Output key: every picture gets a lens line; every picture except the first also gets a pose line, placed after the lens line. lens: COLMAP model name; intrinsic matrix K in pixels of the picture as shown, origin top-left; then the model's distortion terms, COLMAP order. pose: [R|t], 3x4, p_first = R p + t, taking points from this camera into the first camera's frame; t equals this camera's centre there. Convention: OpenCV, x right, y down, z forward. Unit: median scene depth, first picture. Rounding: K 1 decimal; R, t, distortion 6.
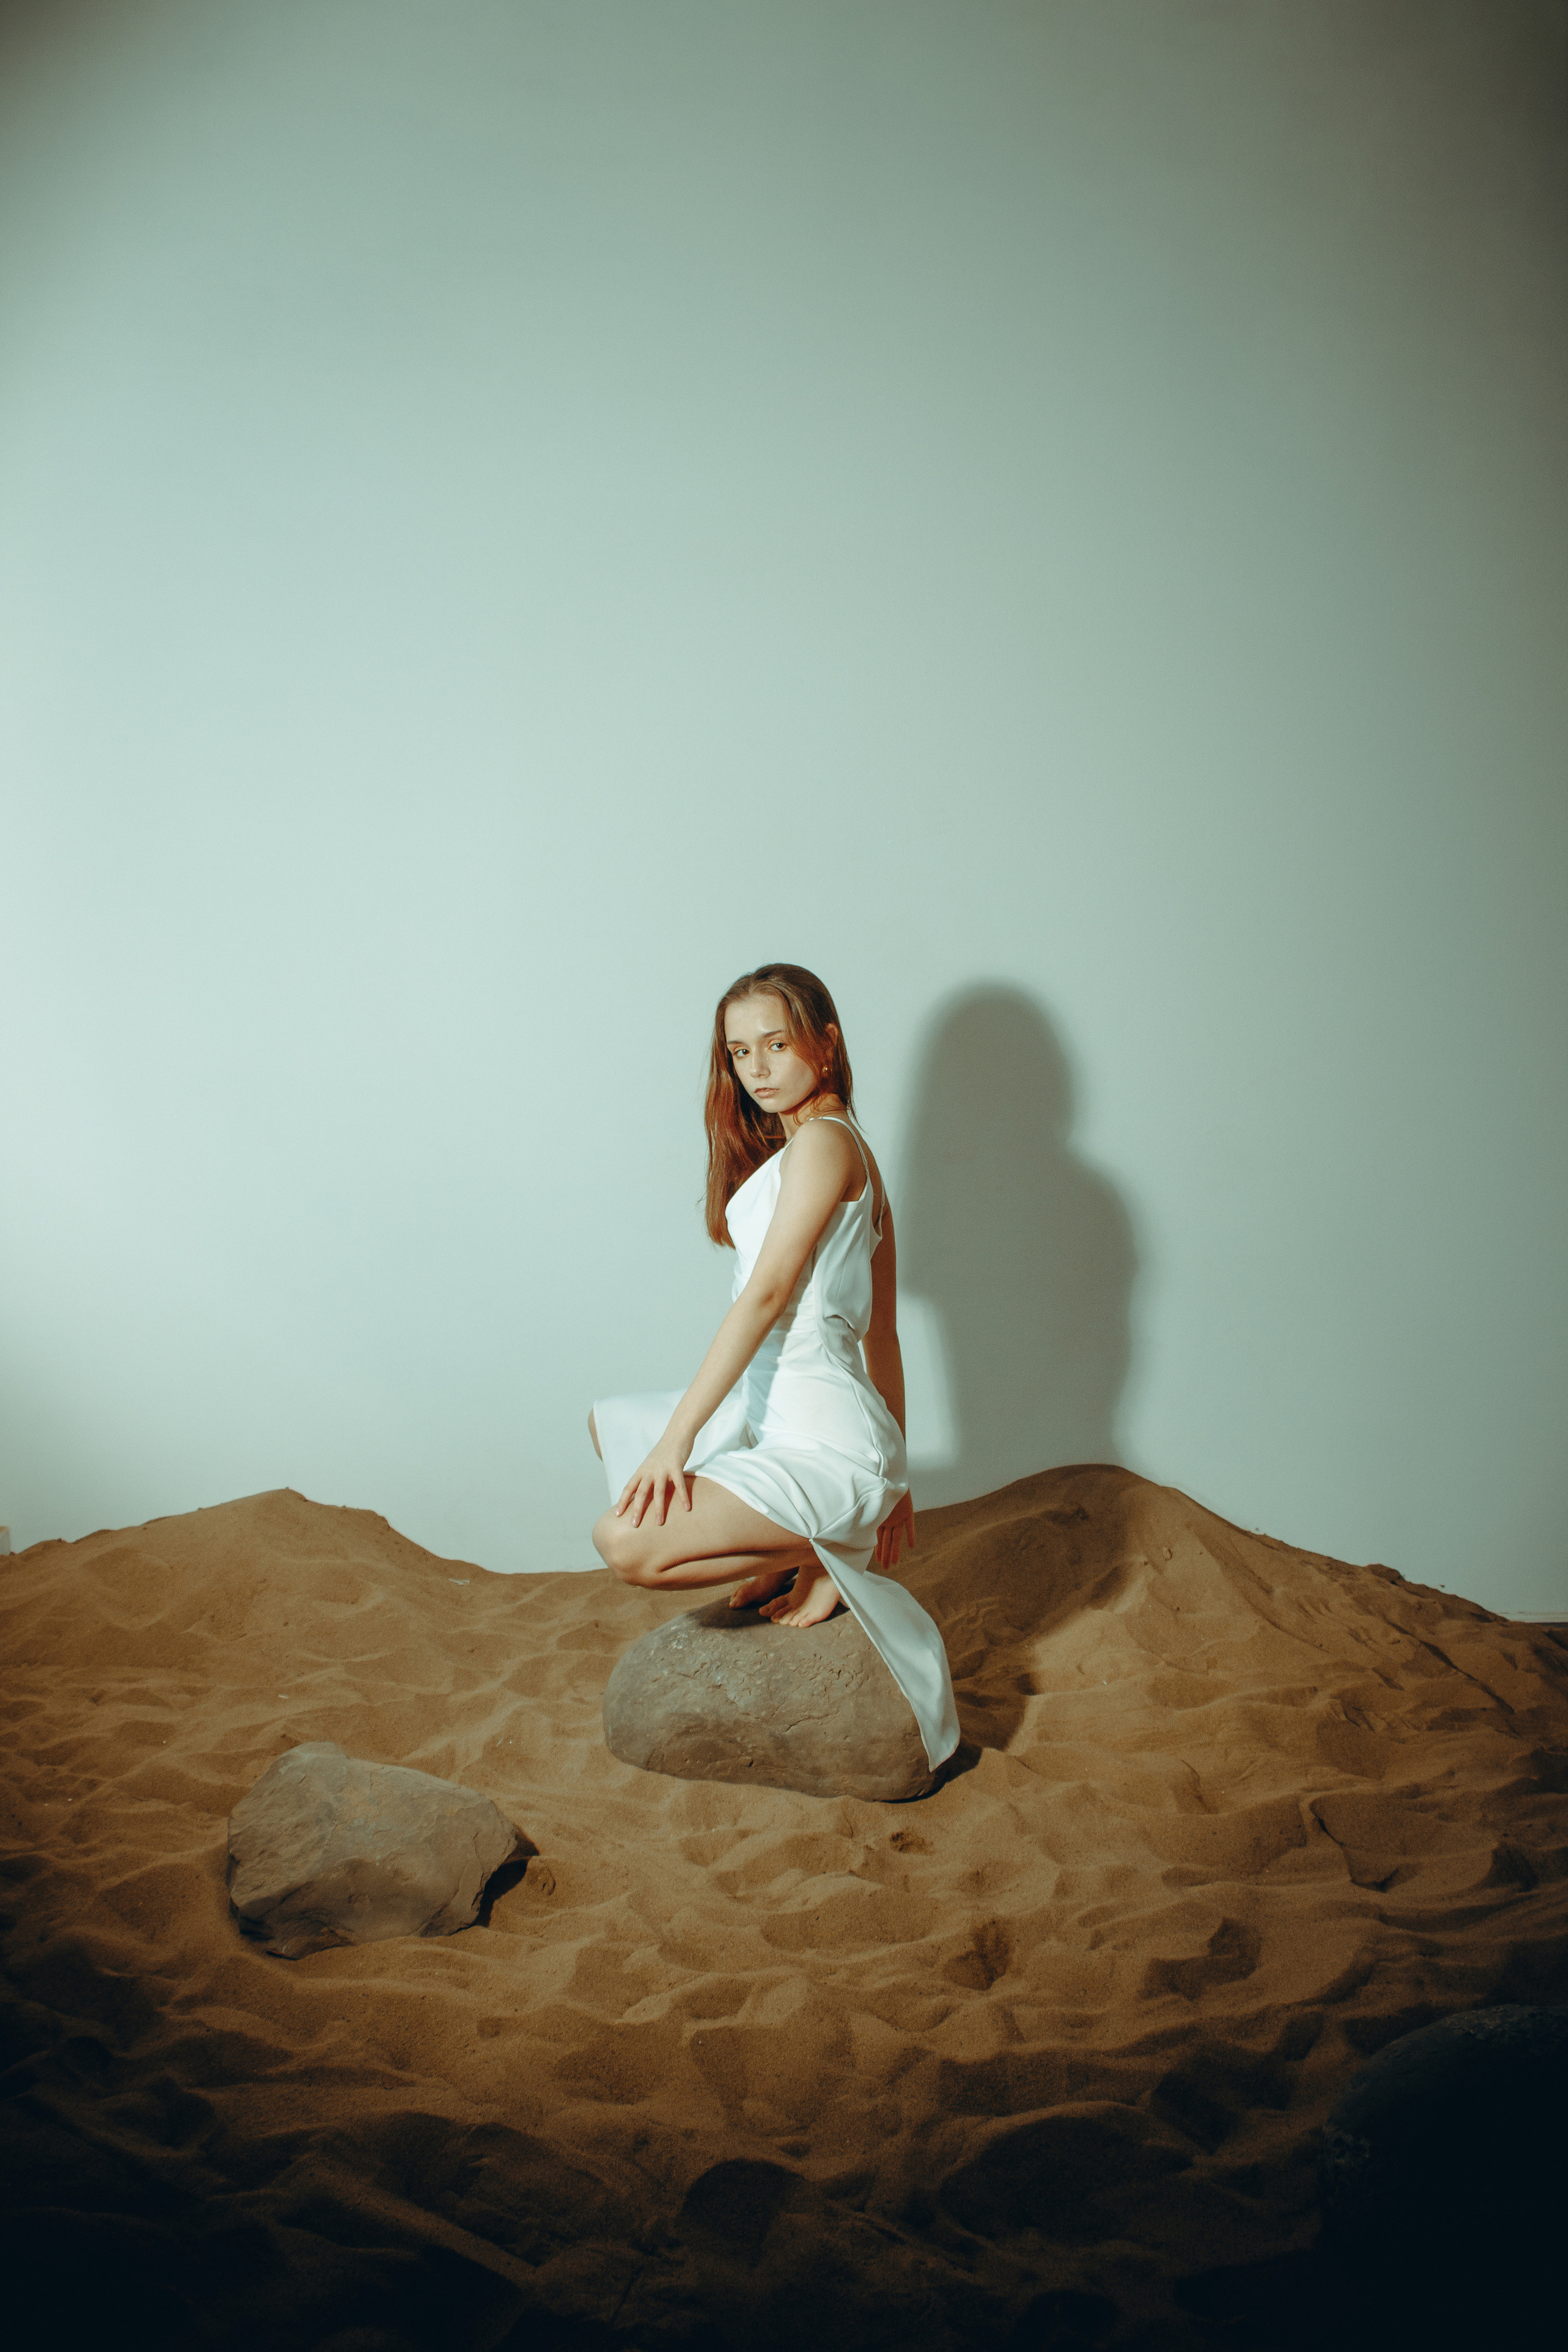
lens RADIAL K [[1924.4, 0, 791.7], [0, 1924.4, 1173.1], [0, 0, 1]] dist [-0.144651, 0.065151]
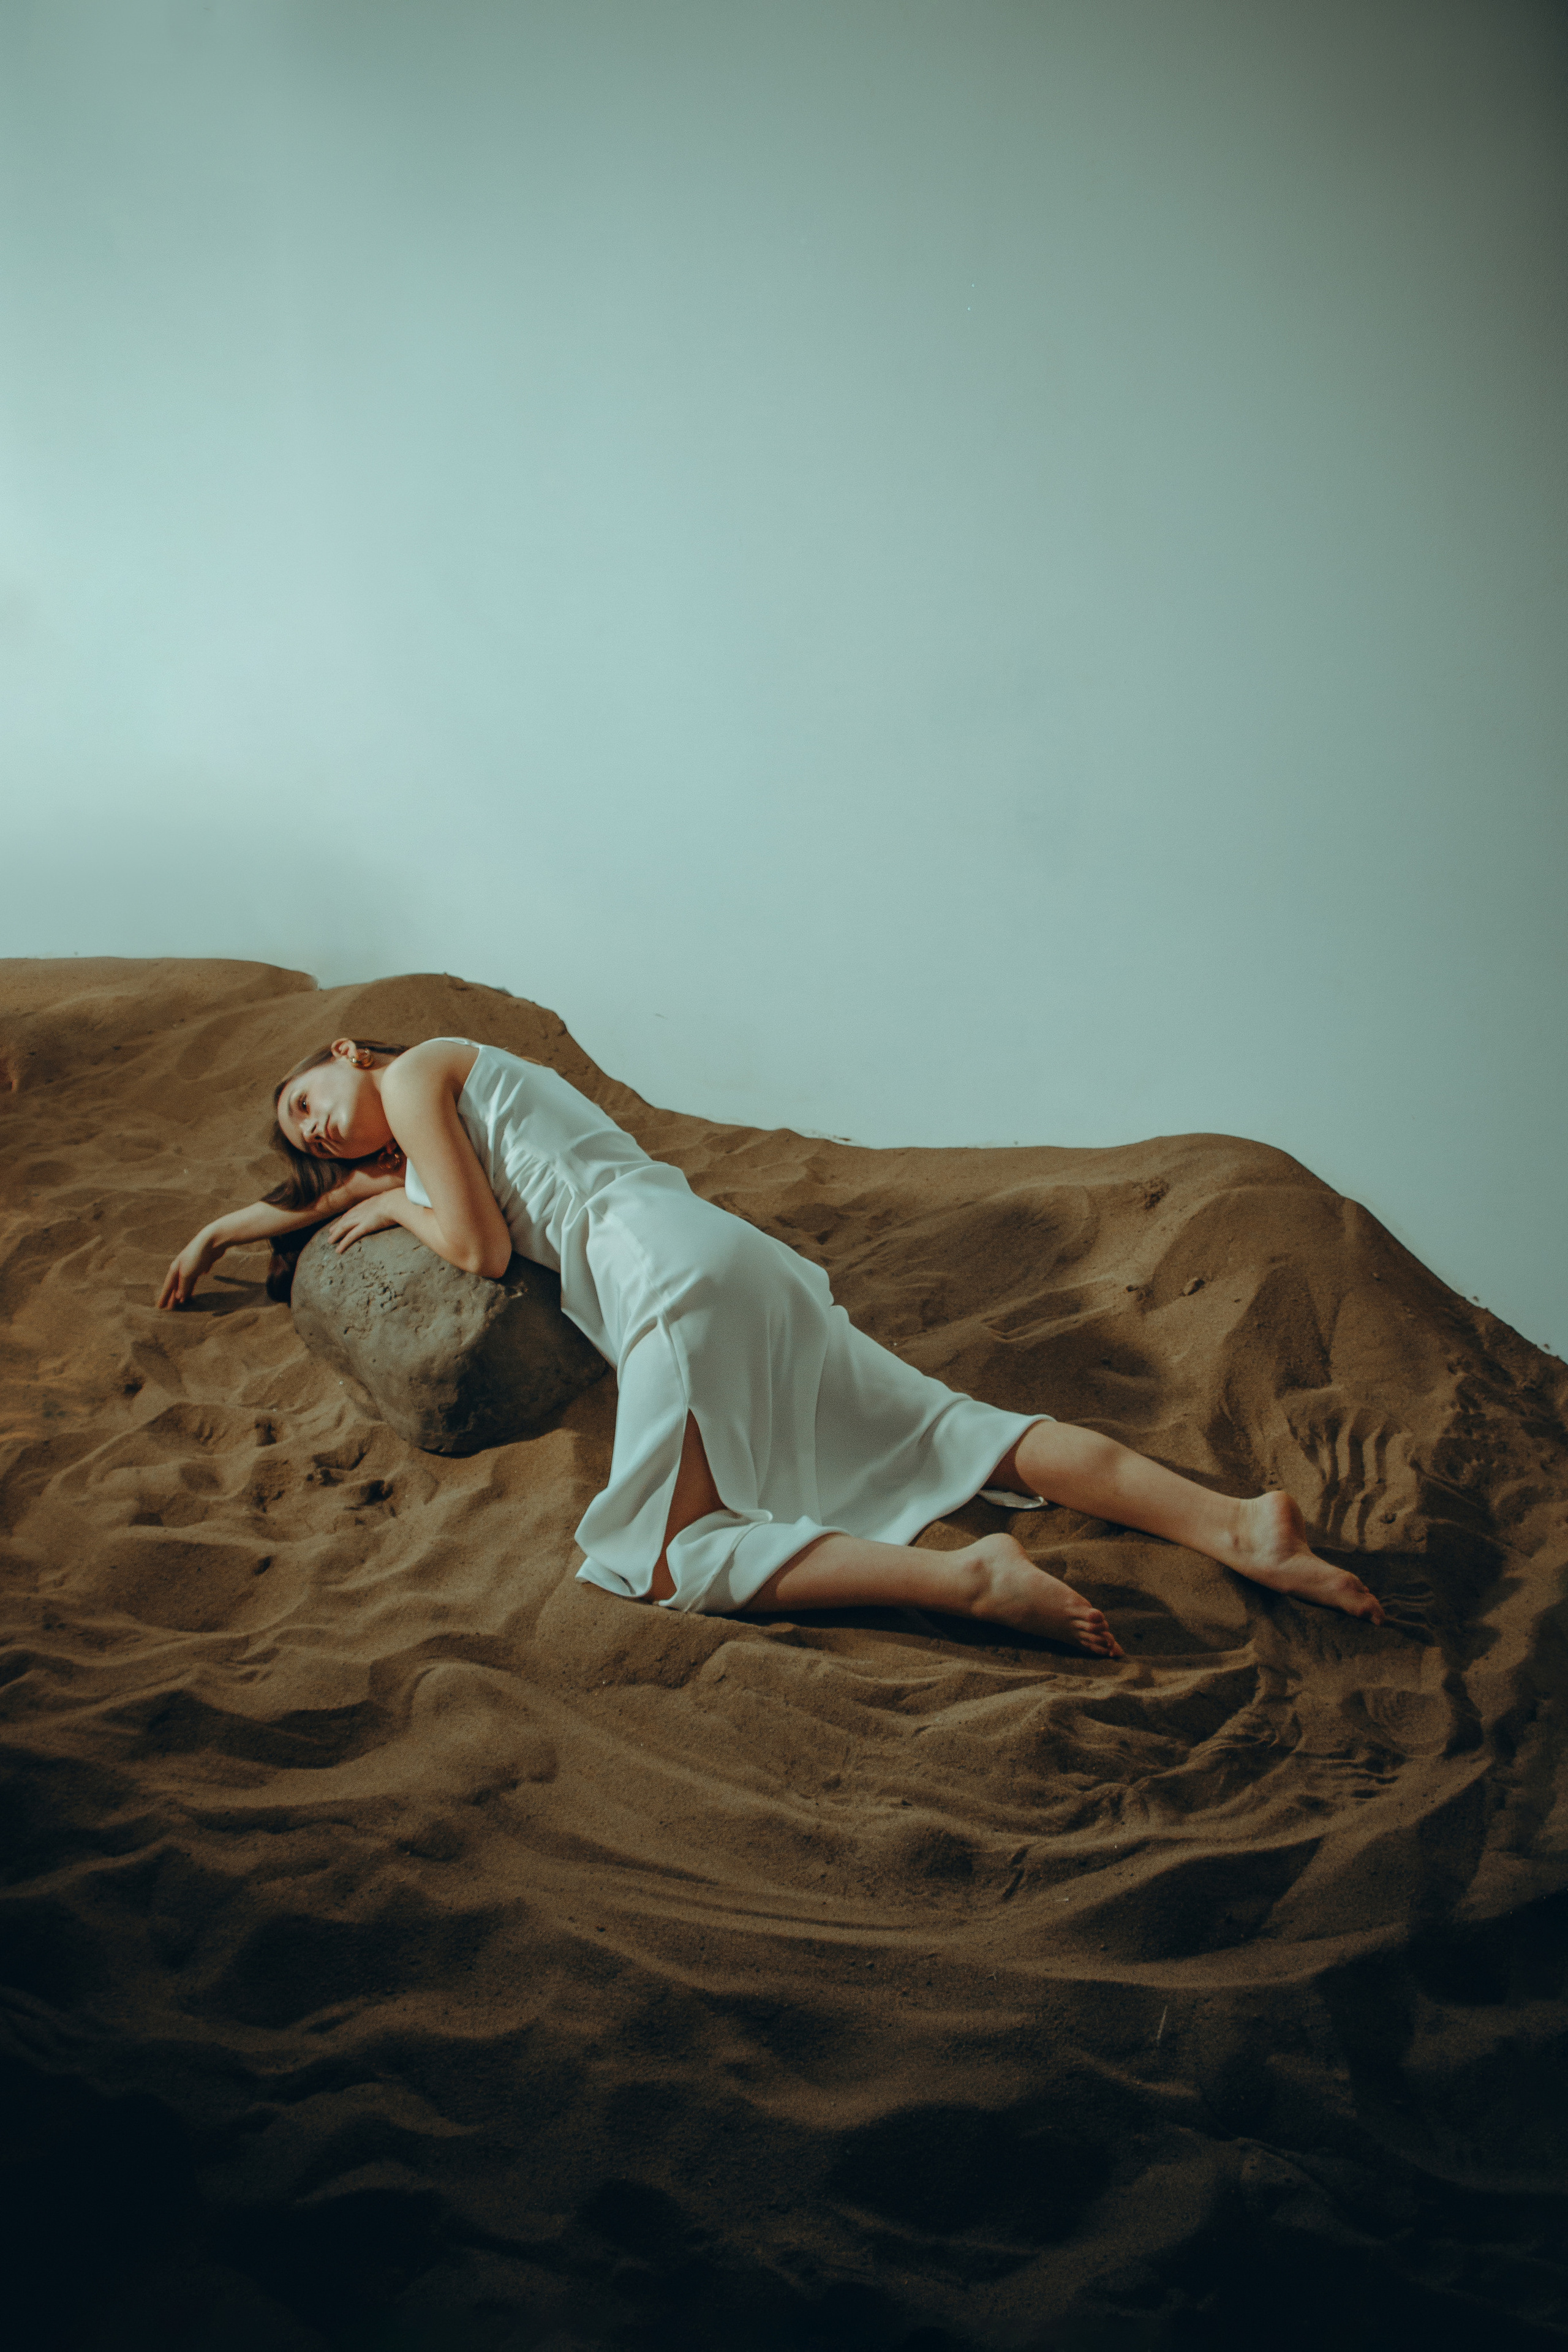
lens RADIAL K [[2153.2, 0, 774.6], [0, 2153.2, 1178.8], [0, 0, 1]] dist [-0.139789, 0.000000]
pose [[0.679065, 0.242005, -0.693040, 0.819065], [-0.037410, 0.954277, 0.296572, -0.084184], [0.733124, -0.175465, 0.657070, 0.497203]]
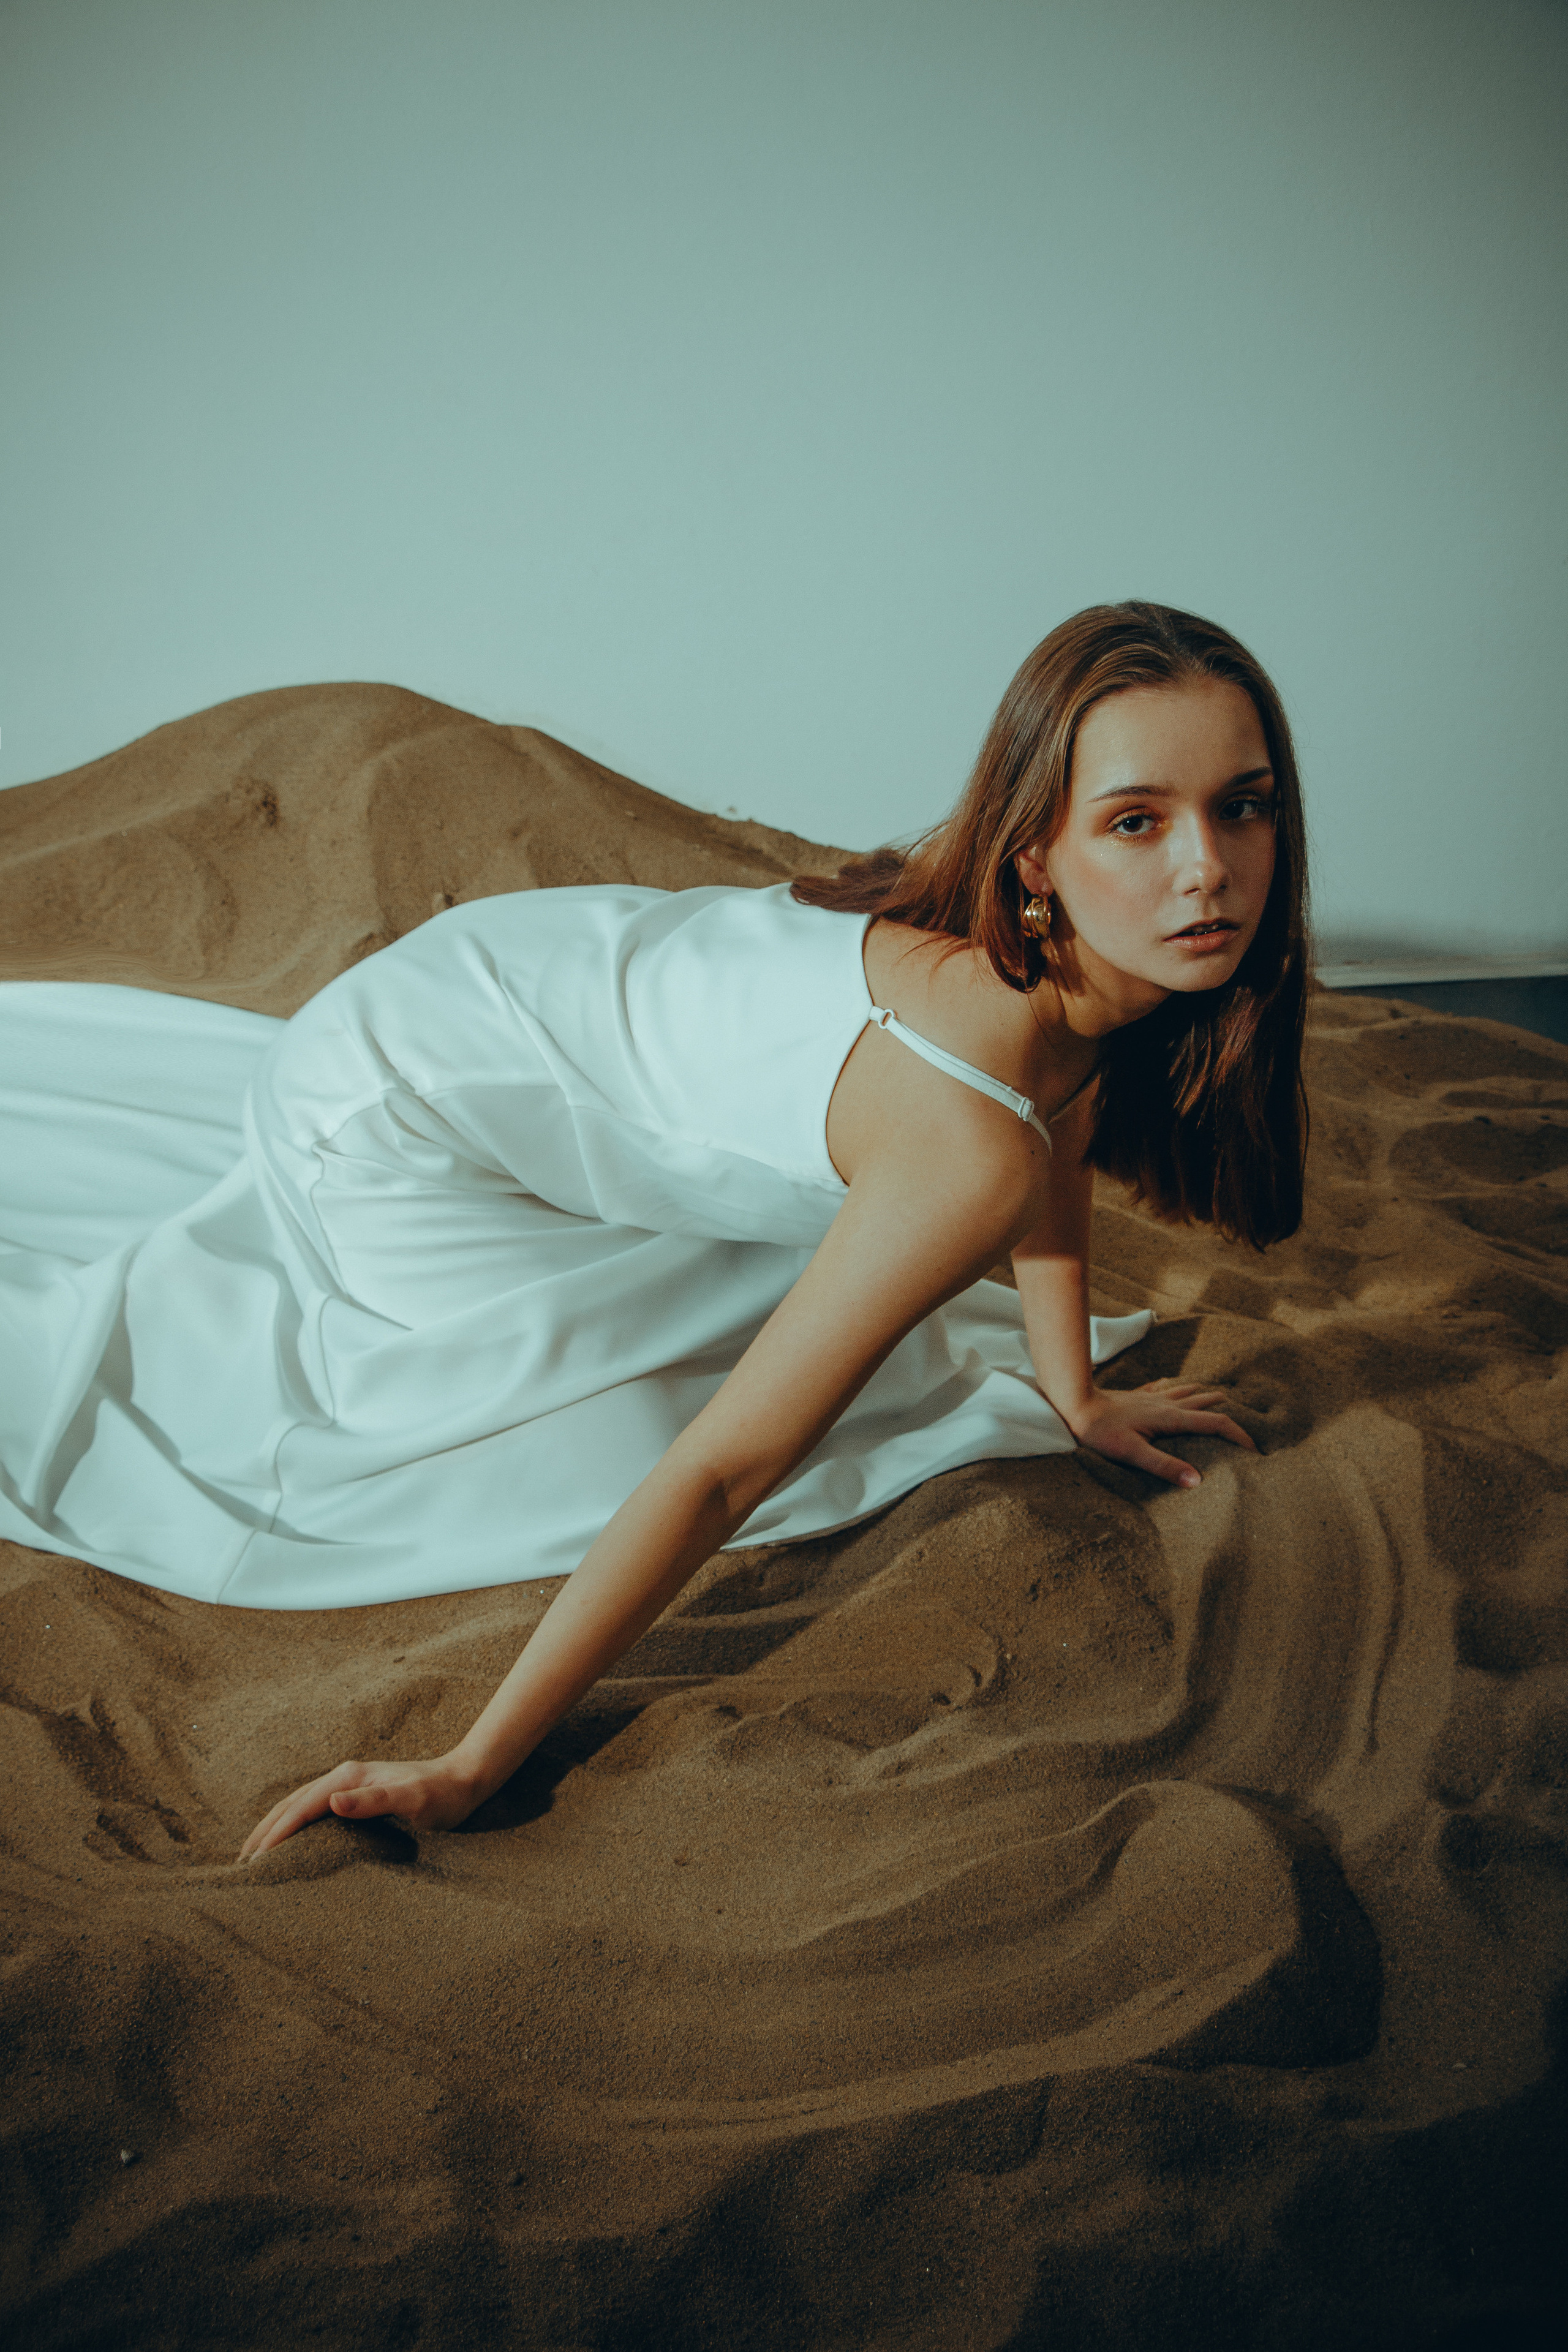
lens RADIAL K [[3153.5, 0, 780.5], [0, 3153.5, 1177.3], [0, 0, 1]] dist [0.001574, 0.000000]
pose [[0.998609, -0.046543, 0.024782, 0.332474], [0.033610, 0.923980, 0.380961, -0.023277], [-0.040629, -0.379598, 0.924259, 0.390592]]
